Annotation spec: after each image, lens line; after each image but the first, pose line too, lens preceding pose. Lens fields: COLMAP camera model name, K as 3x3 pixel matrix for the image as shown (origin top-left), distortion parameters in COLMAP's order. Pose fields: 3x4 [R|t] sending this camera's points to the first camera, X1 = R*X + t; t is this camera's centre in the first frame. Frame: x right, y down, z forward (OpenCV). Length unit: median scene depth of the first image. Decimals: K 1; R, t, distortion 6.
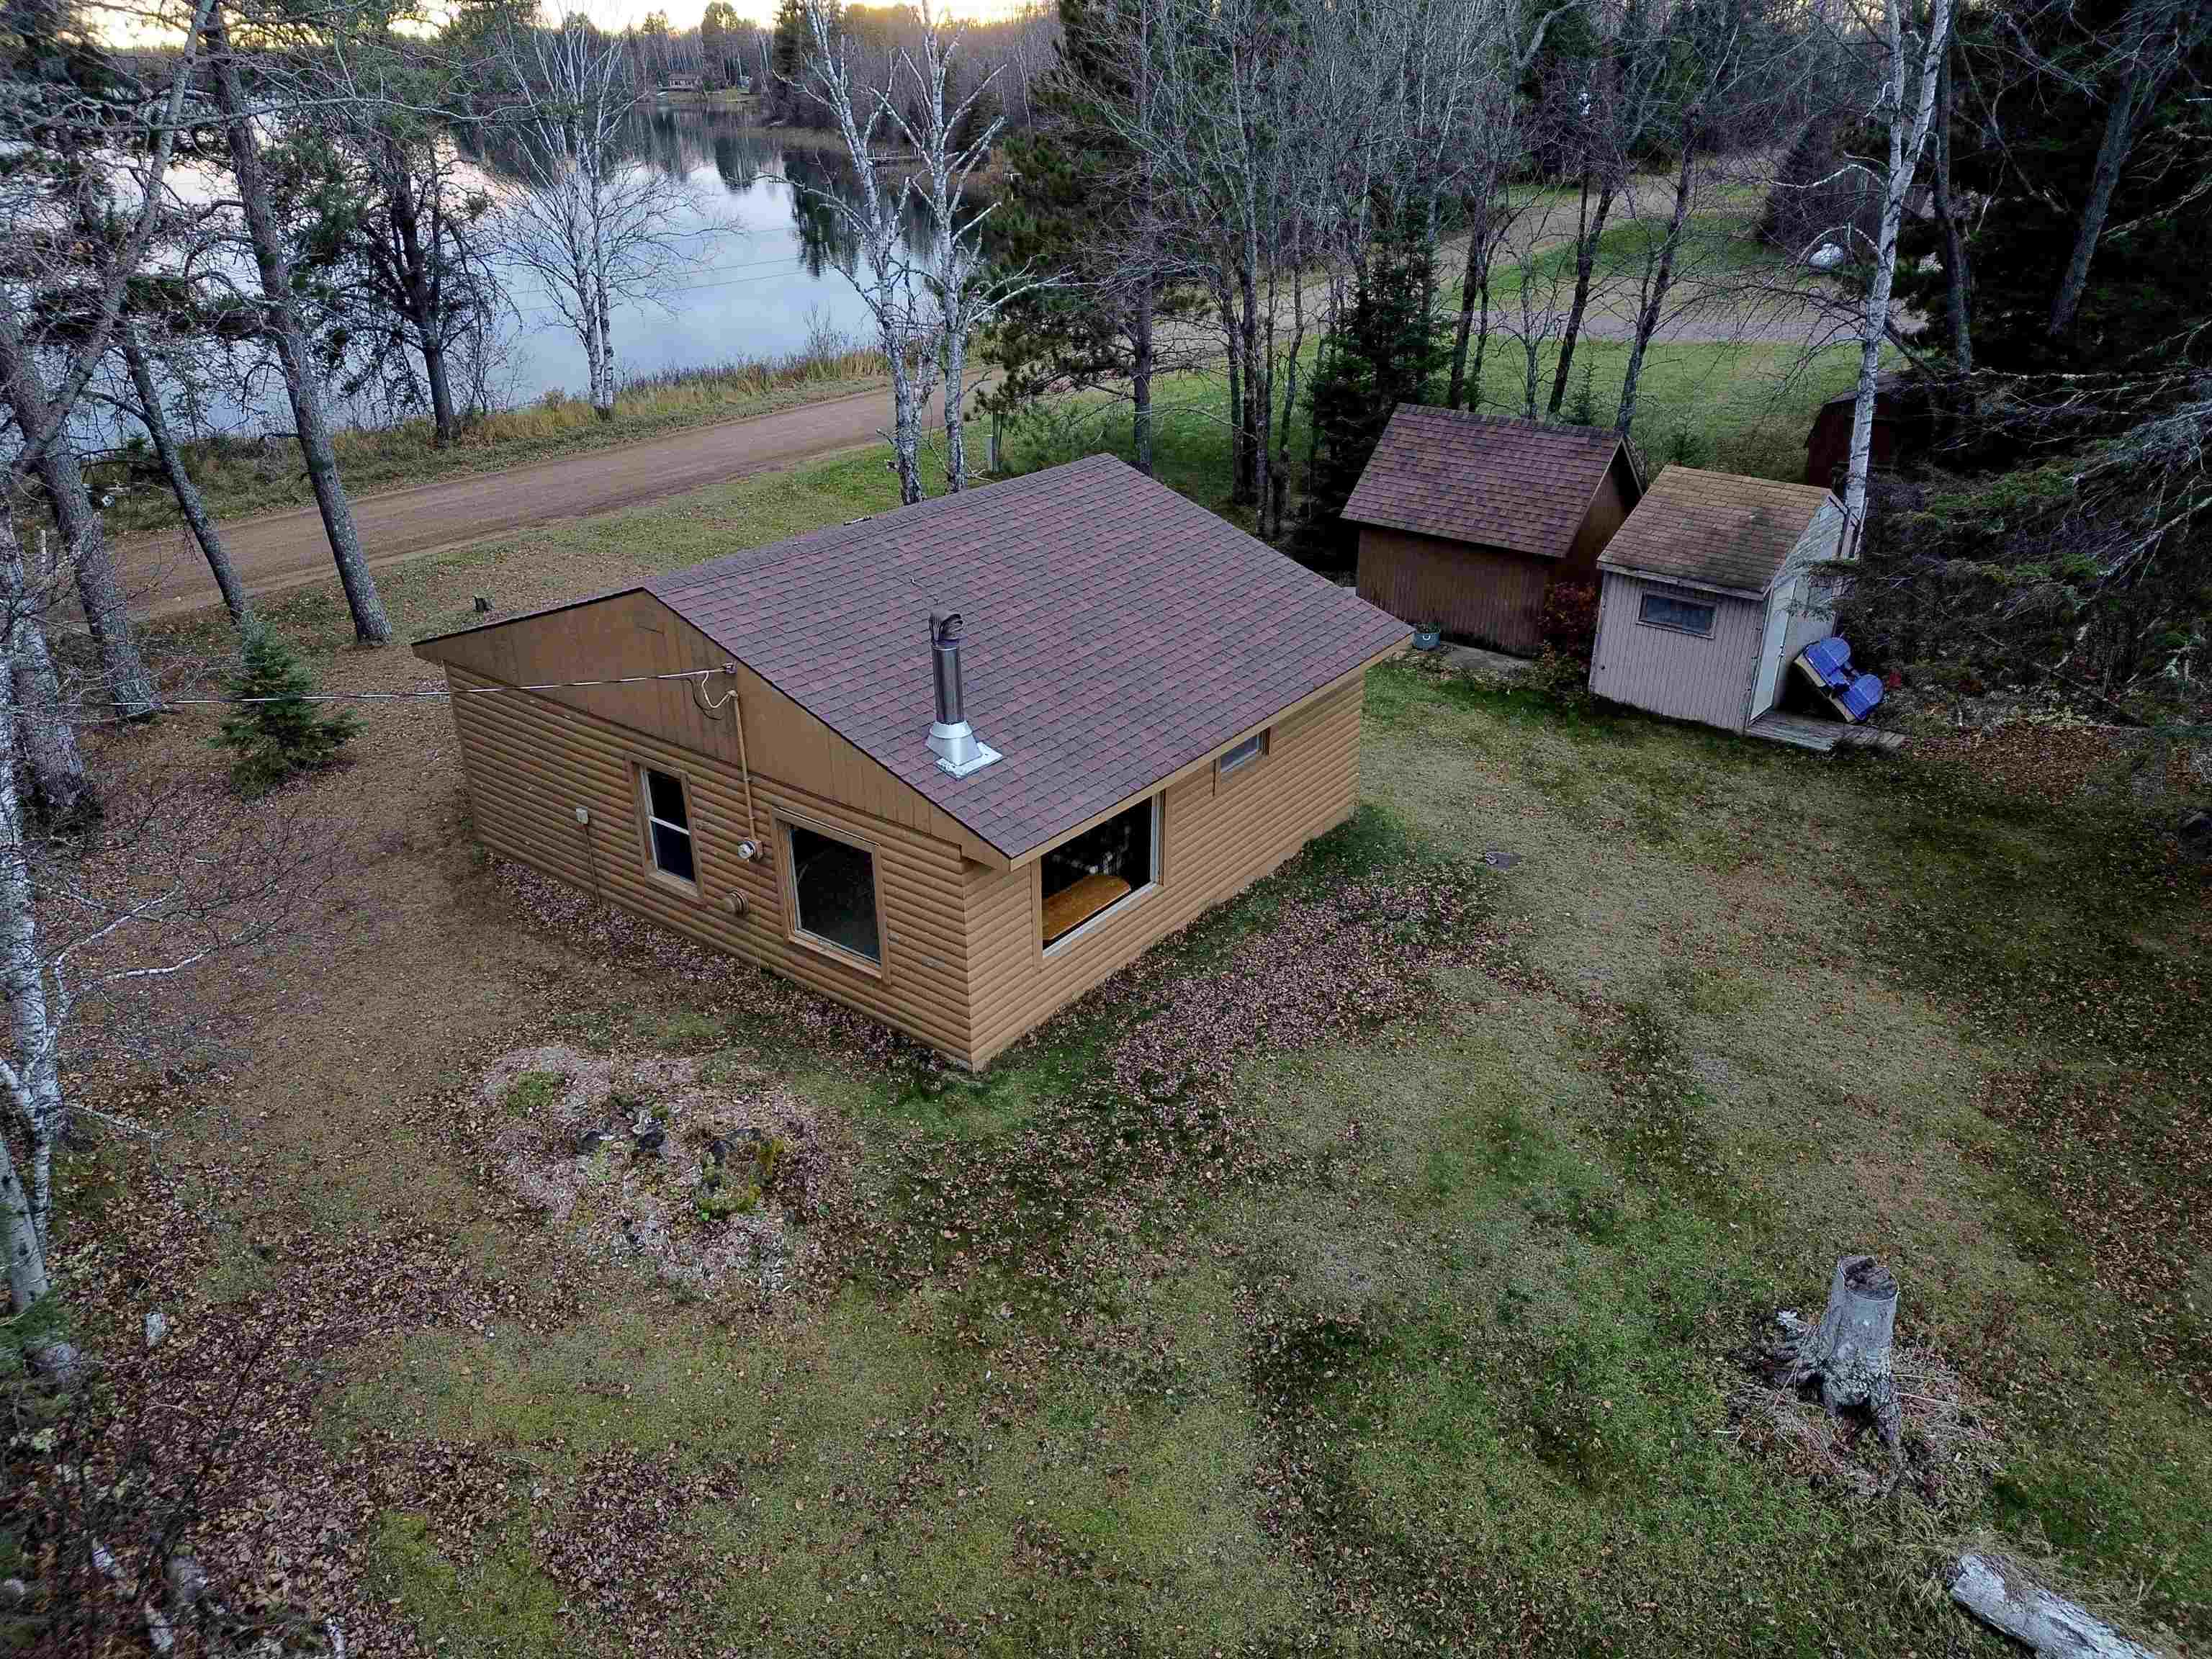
lens RADIAL K [[1571.6, 0, 1096.2], [0, 1571.6, 822.6], [0, 0, 1]] dist [0.009354, -0.003734]
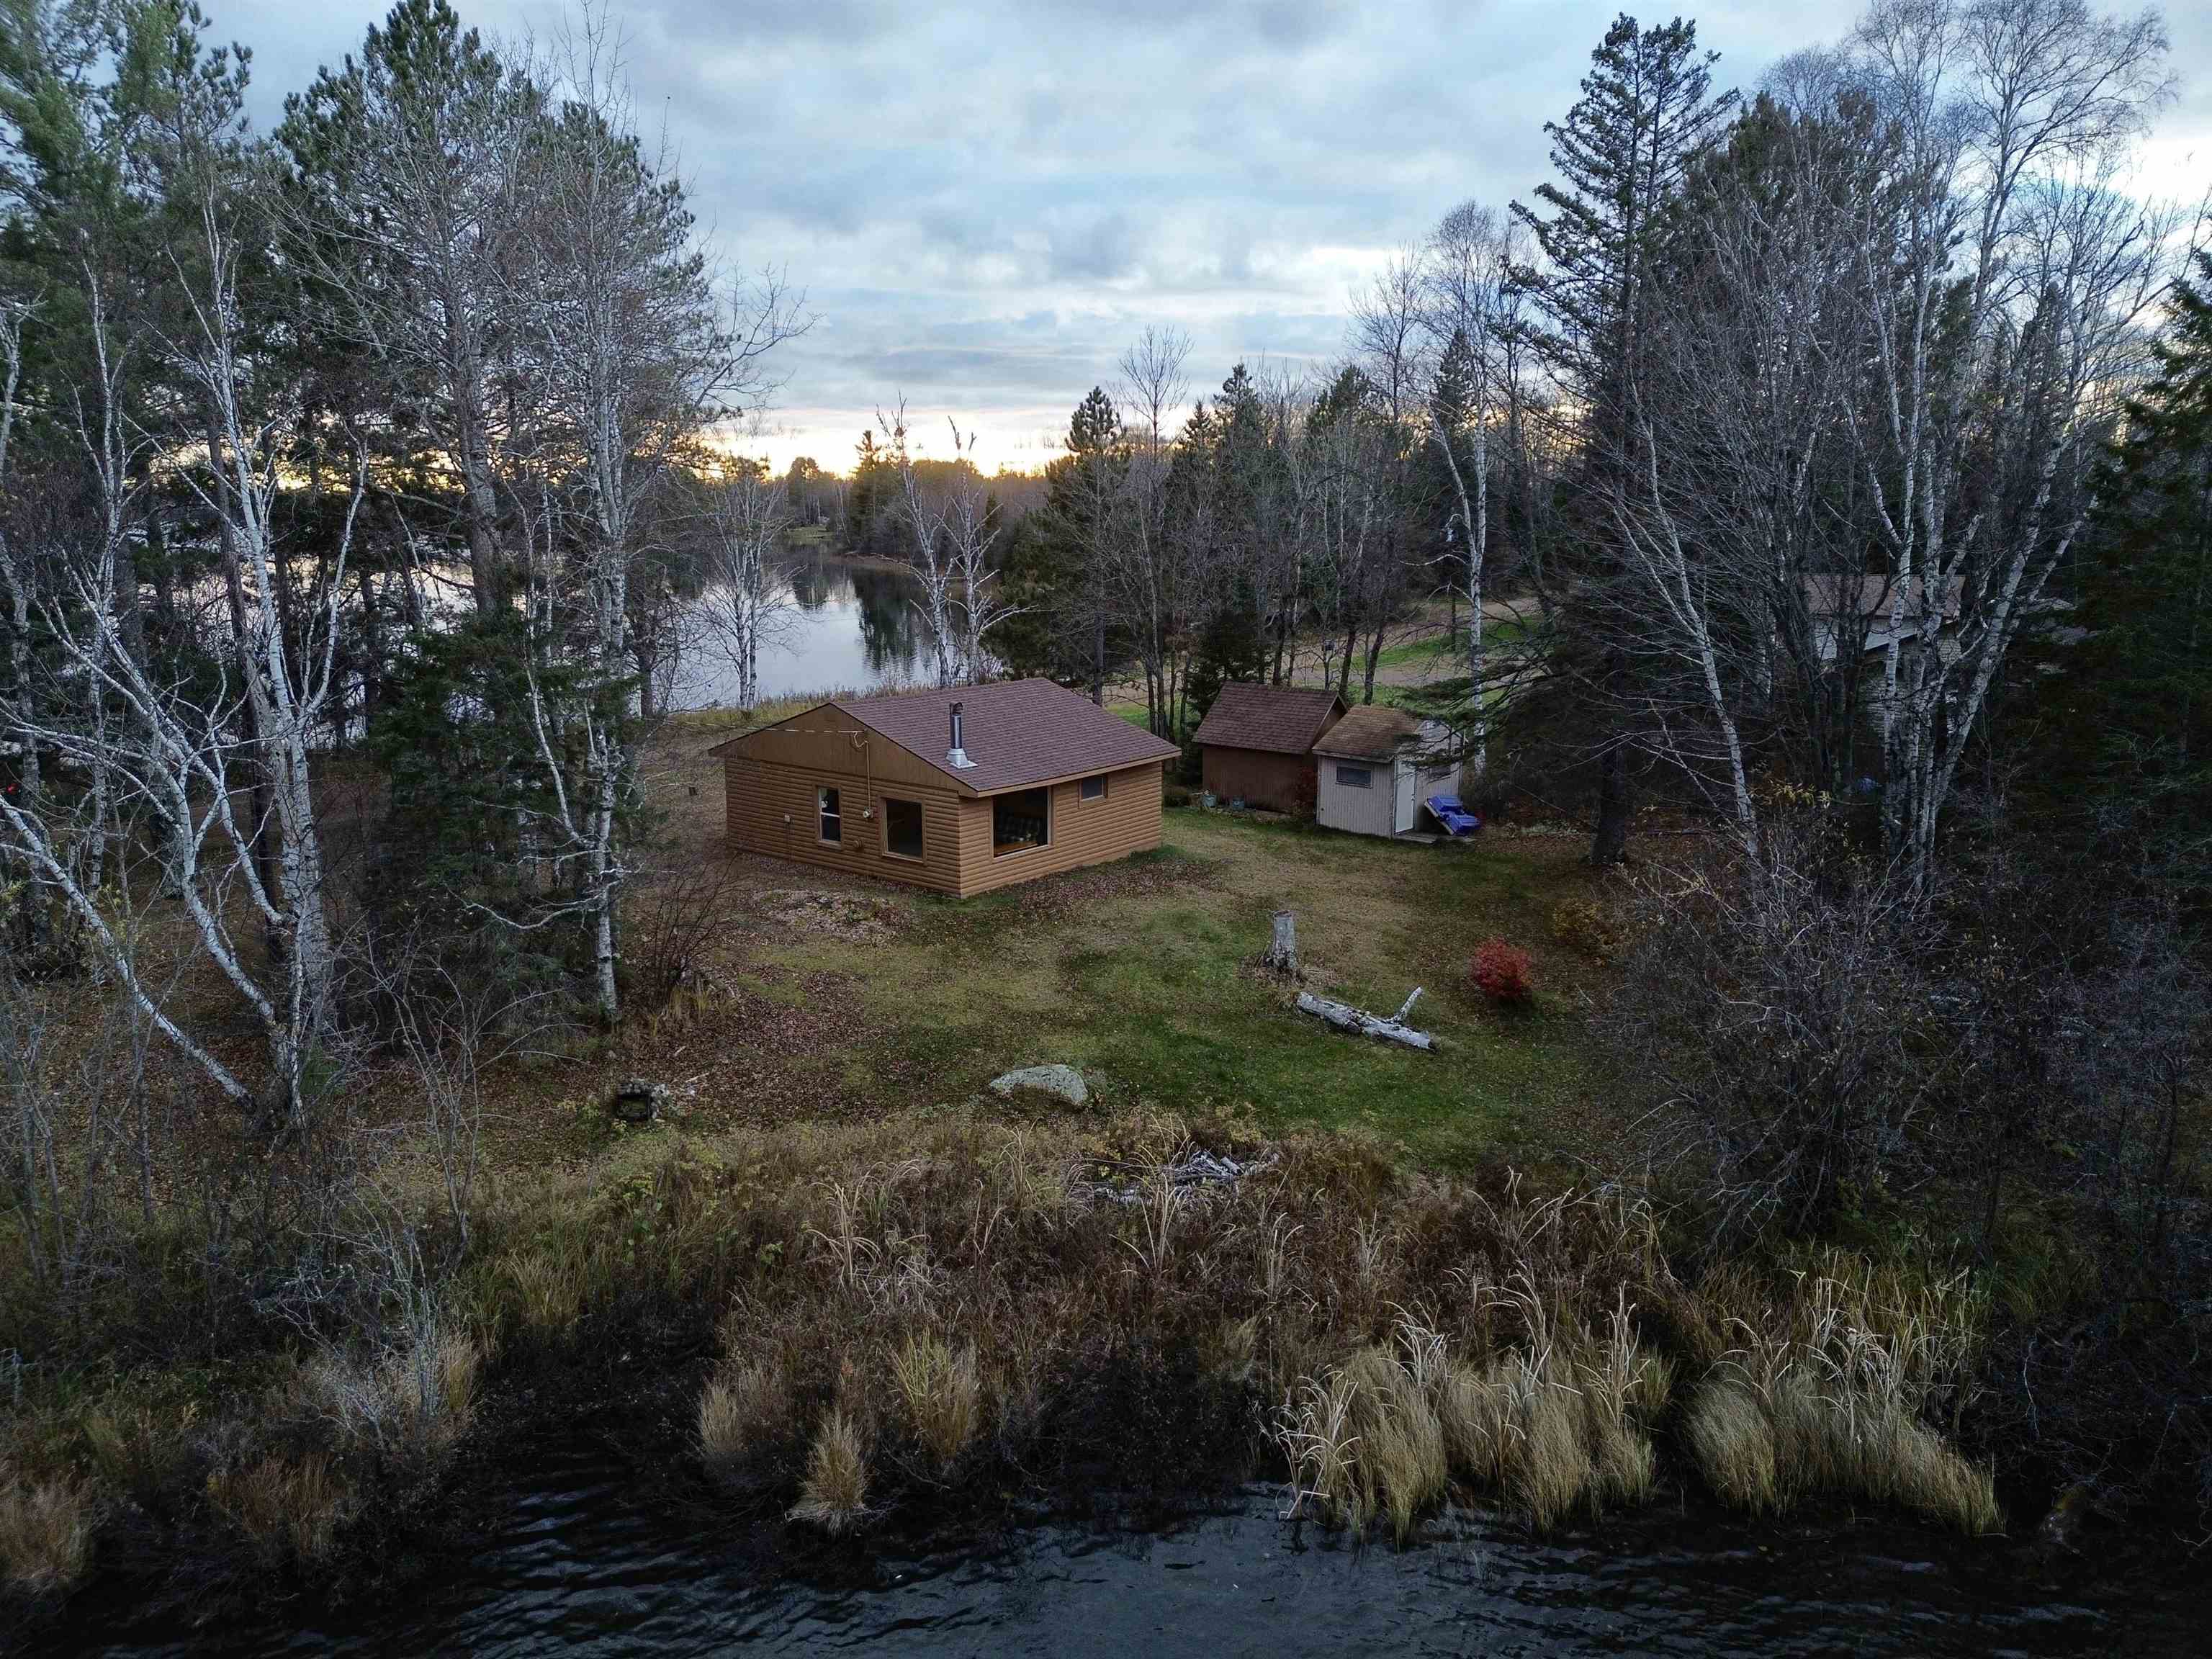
lens RADIAL K [[1571.6, 0, 1111.3], [0, 1571.6, 835.3], [0, 0, 1]] dist [0.009354, -0.003734]
pose [[0.999833, 0.010116, -0.015240, 0.107577], [-0.013506, 0.970165, -0.242069, 0.378752], [0.012337, 0.242234, 0.970139, -0.769370]]
